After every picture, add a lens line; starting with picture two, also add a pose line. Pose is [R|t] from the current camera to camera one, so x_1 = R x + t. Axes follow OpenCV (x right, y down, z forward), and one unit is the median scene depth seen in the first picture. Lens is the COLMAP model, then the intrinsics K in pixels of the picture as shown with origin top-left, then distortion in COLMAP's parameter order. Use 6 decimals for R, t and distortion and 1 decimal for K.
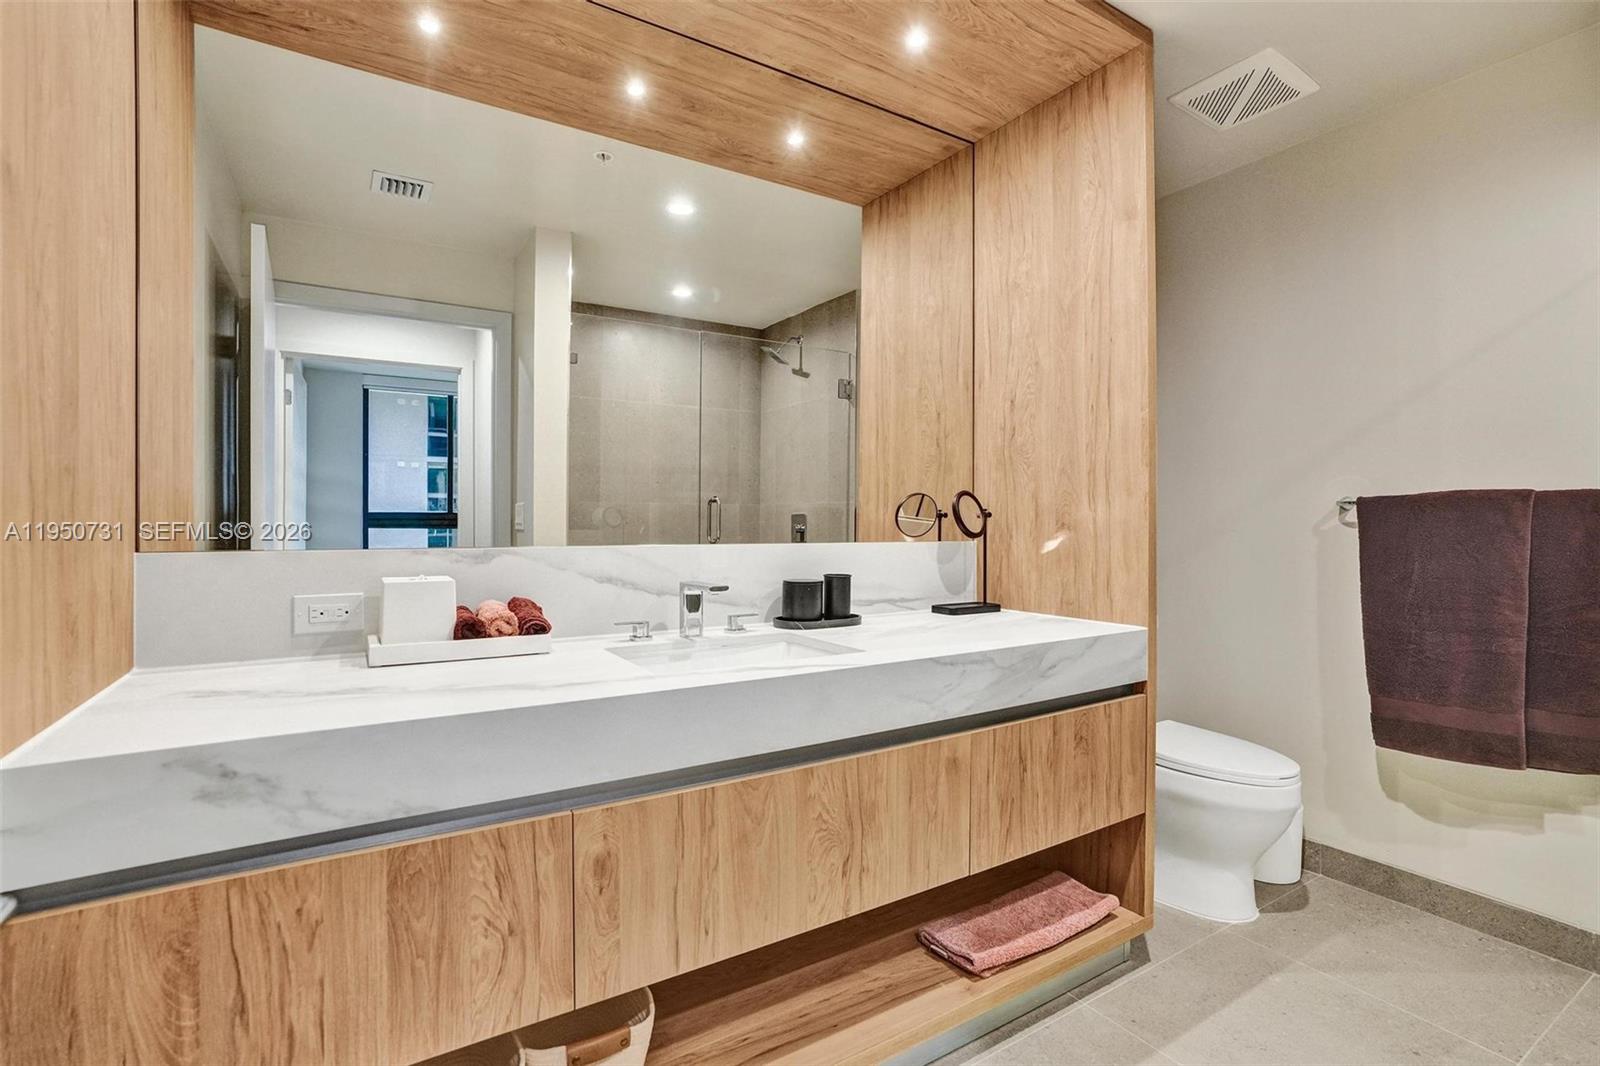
lens RADIAL K [[736.7, 0, 805.5], [0, 736.7, 530.7], [0, 0, 1]] dist [-0.004025, 0.000748]
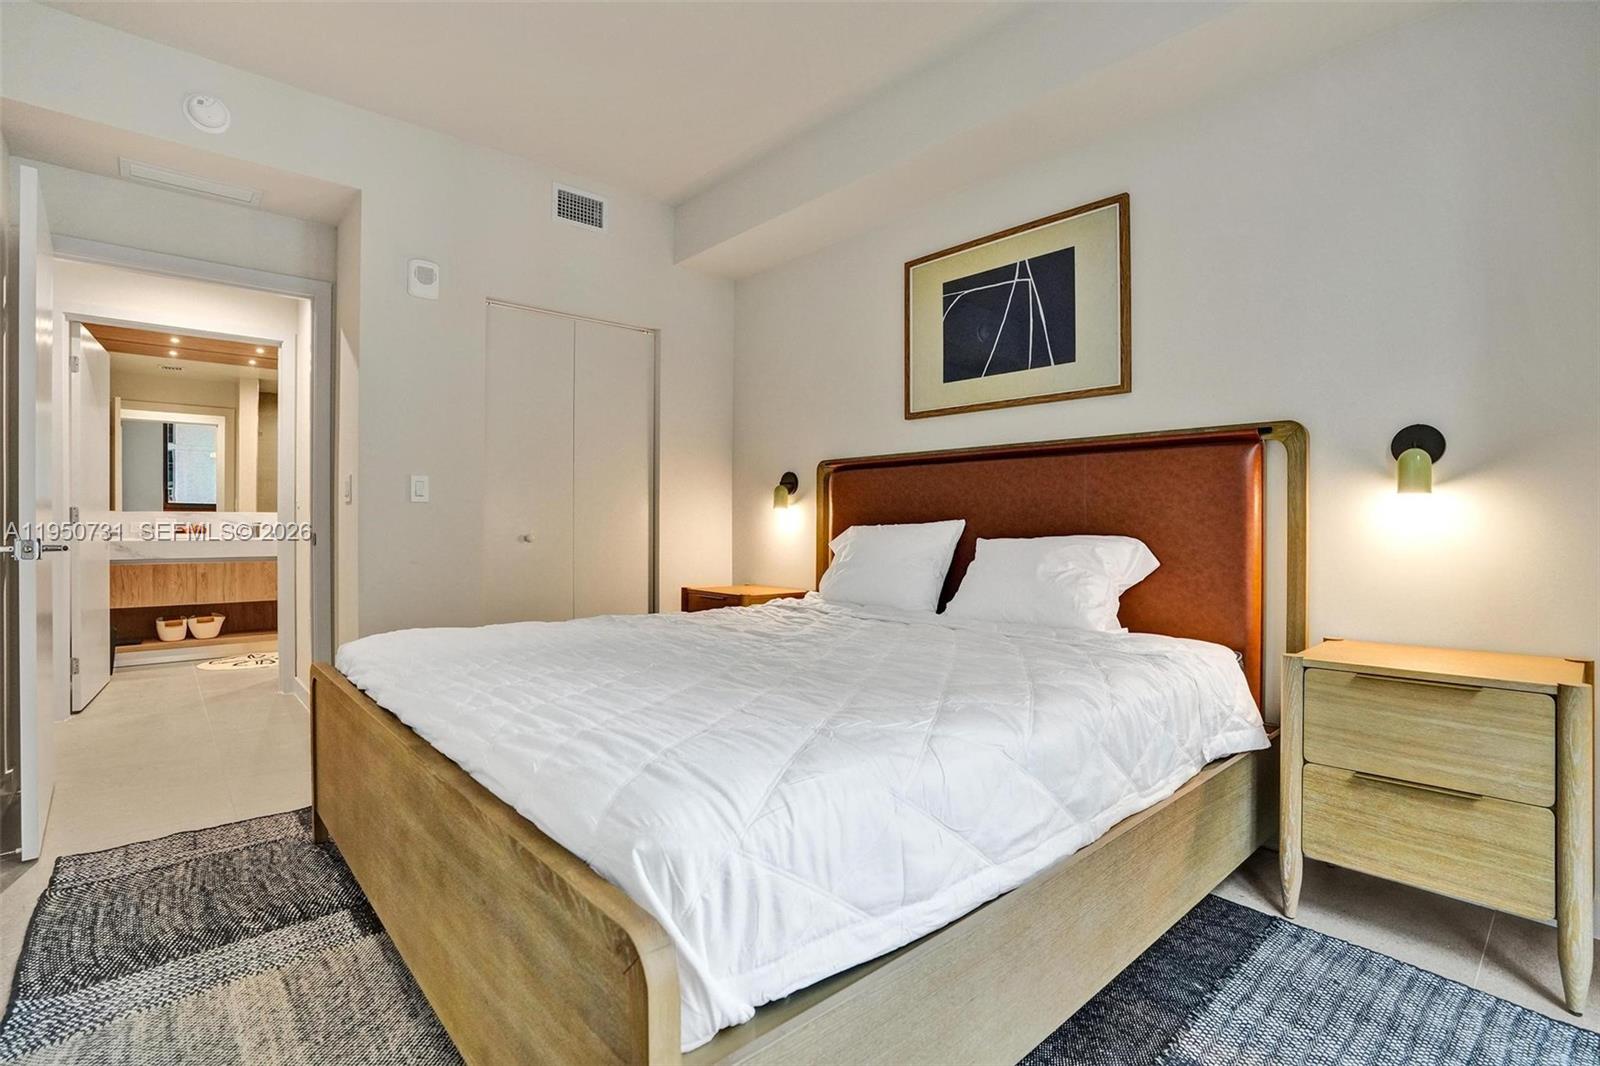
lens RADIAL K [[749.0, 0, 800.0], [0, 749.0, 533.0], [0, 0, 1]] dist [-0.057916, 0.027868]
pose [[0.985731, -0.003612, 0.168289, 2.528906], [-0.000807, 0.999657, 0.026183, 0.046756], [-0.168326, -0.025945, 0.985390, -3.973581]]
